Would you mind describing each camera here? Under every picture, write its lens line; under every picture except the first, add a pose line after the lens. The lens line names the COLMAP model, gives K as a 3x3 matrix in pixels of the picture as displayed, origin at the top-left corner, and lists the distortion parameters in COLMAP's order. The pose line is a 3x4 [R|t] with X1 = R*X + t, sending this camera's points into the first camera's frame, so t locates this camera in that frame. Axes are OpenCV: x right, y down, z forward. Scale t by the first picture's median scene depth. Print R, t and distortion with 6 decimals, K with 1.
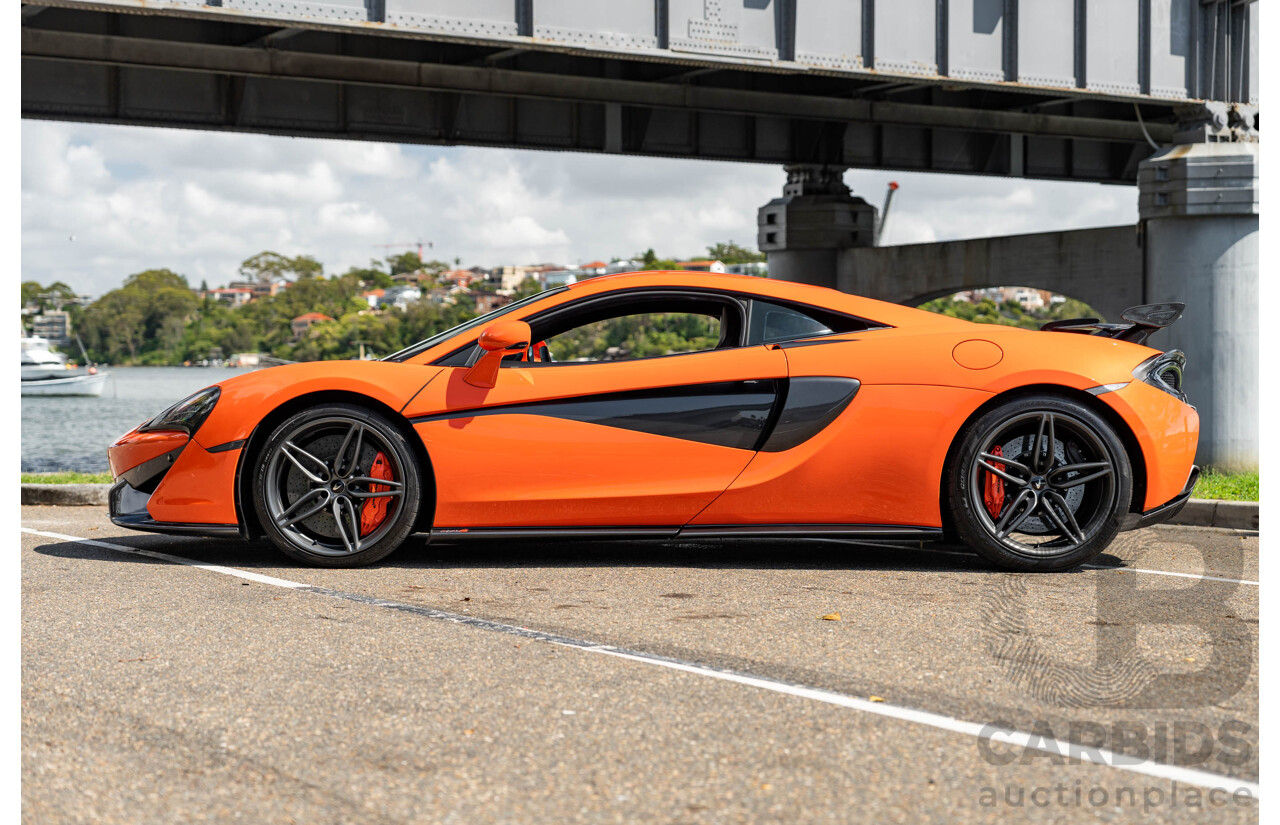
lens RADIAL K [[2343.2, 0, 570.0], [0, 2343.2, 409.2], [0, 0, 1]] dist [0.031407, 0.021354]
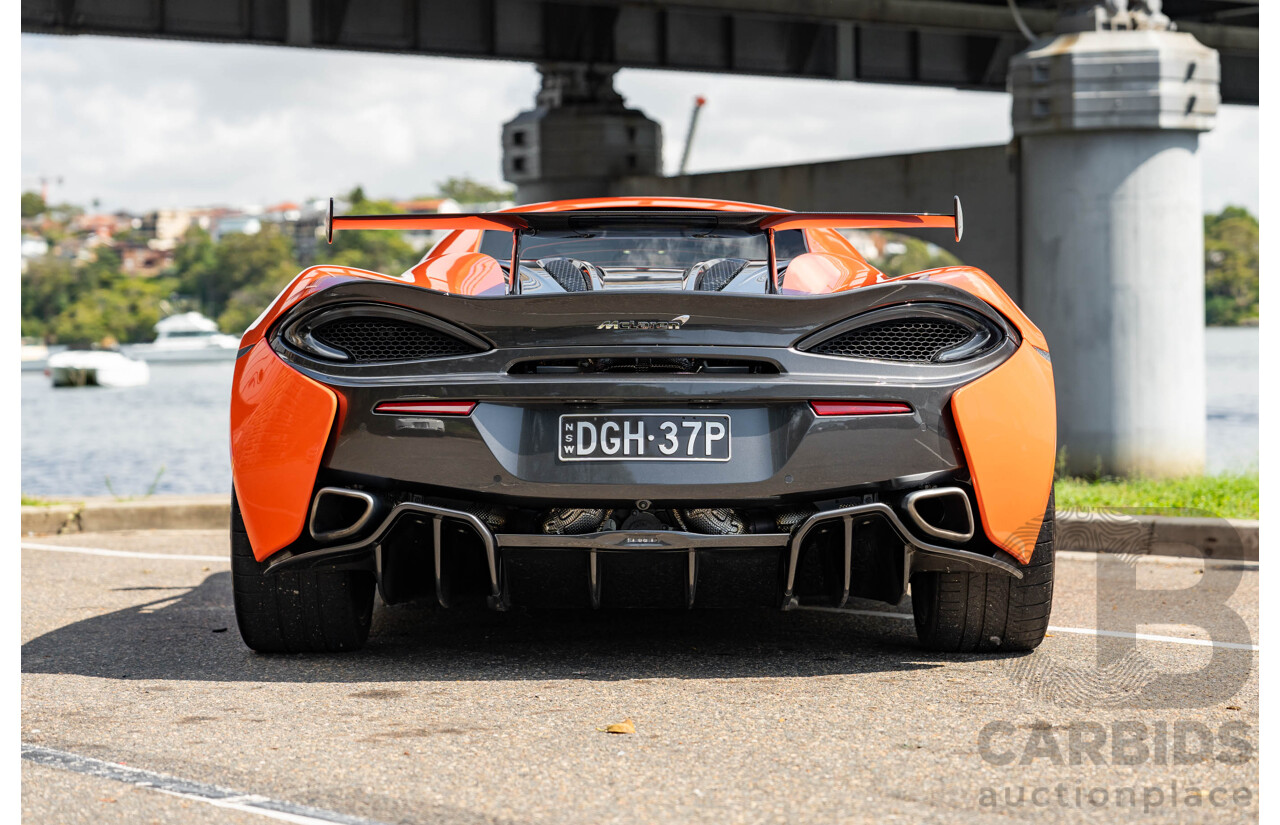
lens RADIAL K [[3089.1, 0, 661.8], [0, 3089.1, 415.8], [0, 0, 1]] dist [-0.010023, 0.624343]
pose [[0.991401, -0.014801, 0.130019, 0.003288], [0.014057, 0.999879, 0.006638, -0.000007], [-0.130101, -0.004754, 0.991489, 0.036786]]
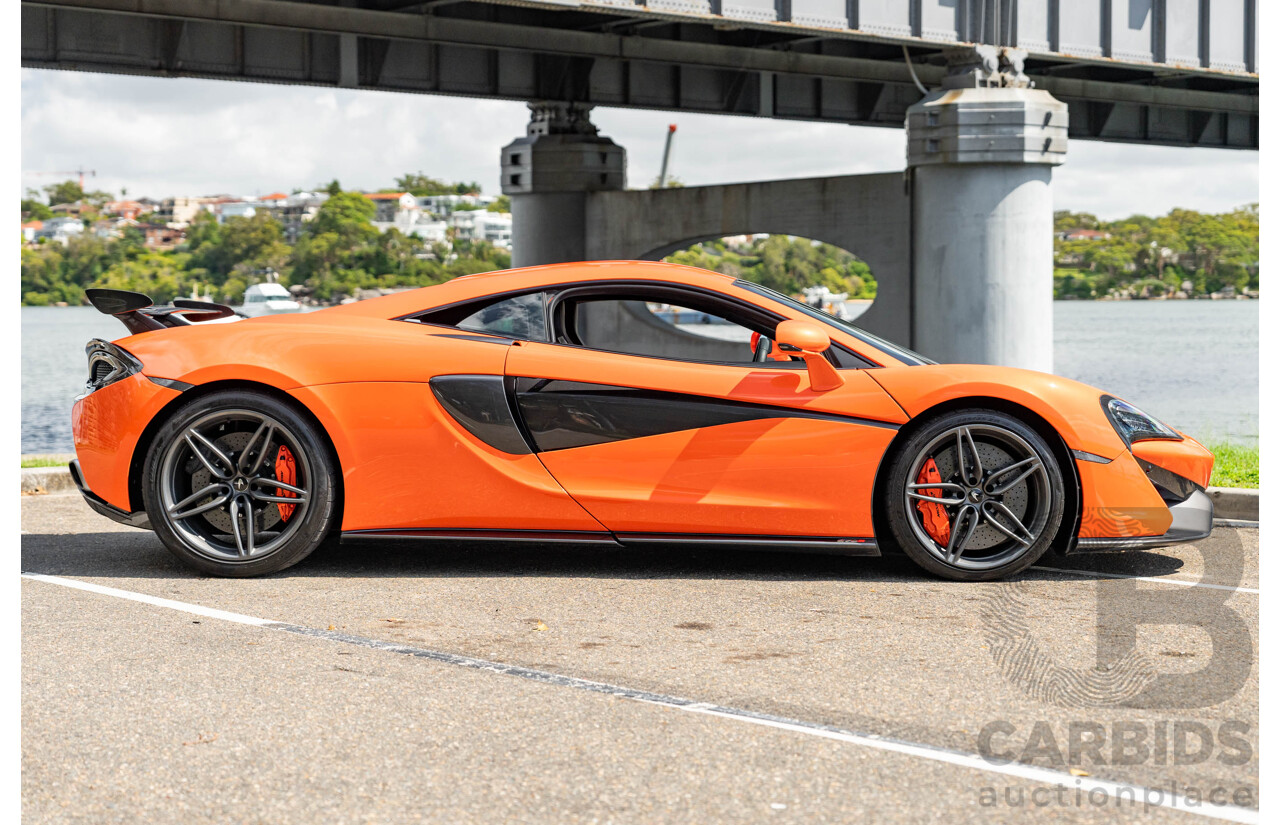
lens RADIAL K [[2468.2, 0, 640.0], [0, 2468.2, 412.5], [0, 0, 1]] dist [0.049032, -0.088076]
pose [[0.986115, -0.009271, 0.165807, -0.030339], [0.004713, 0.999601, 0.027866, -0.007044], [-0.165999, -0.026697, 0.985764, 0.011236]]
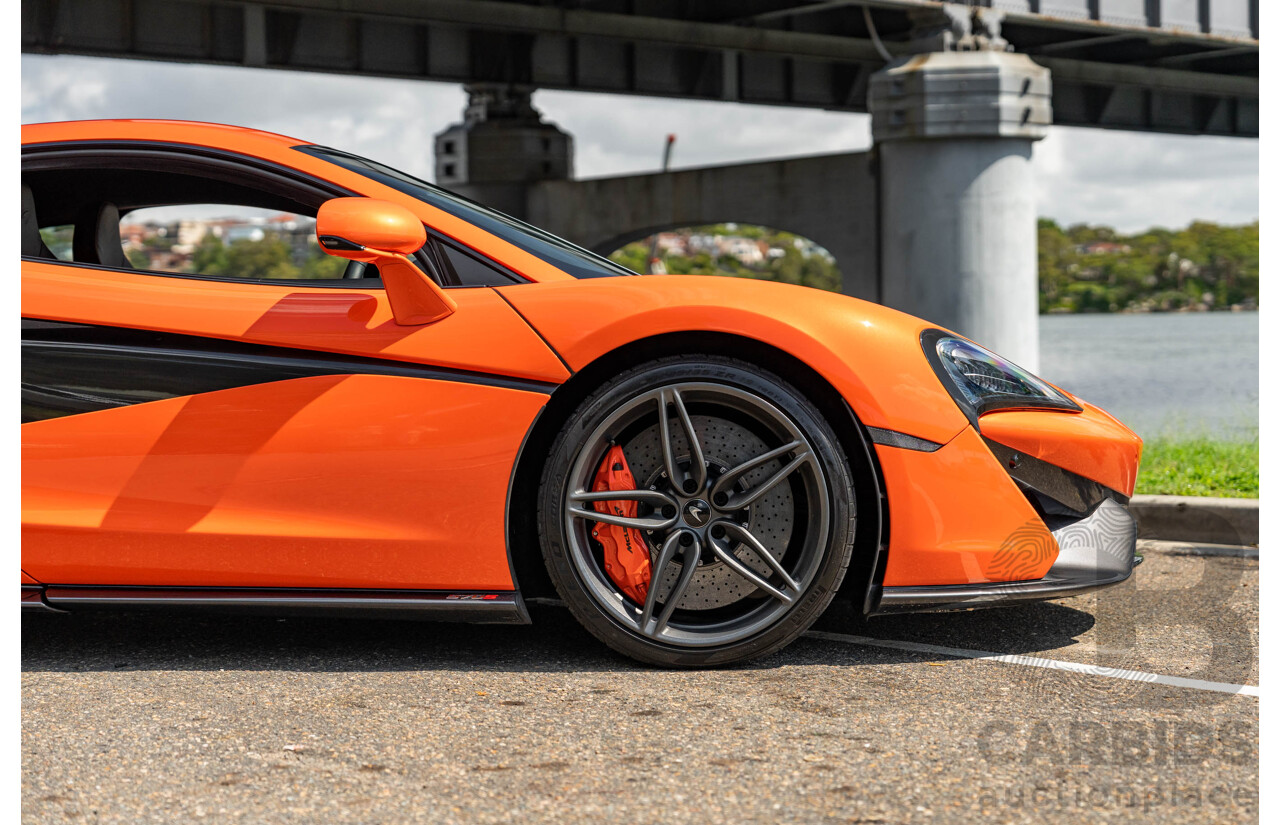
lens RADIAL K [[2406.0, 0, 705.4], [0, 2406.0, 376.8], [0, 0, 1]] dist [0.034518, 0.050781]
pose [[0.984465, -0.016585, 0.174796, 0.023262], [0.016258, 0.999862, 0.003308, 0.000721], [-0.174827, -0.000415, 0.984599, 0.122659]]
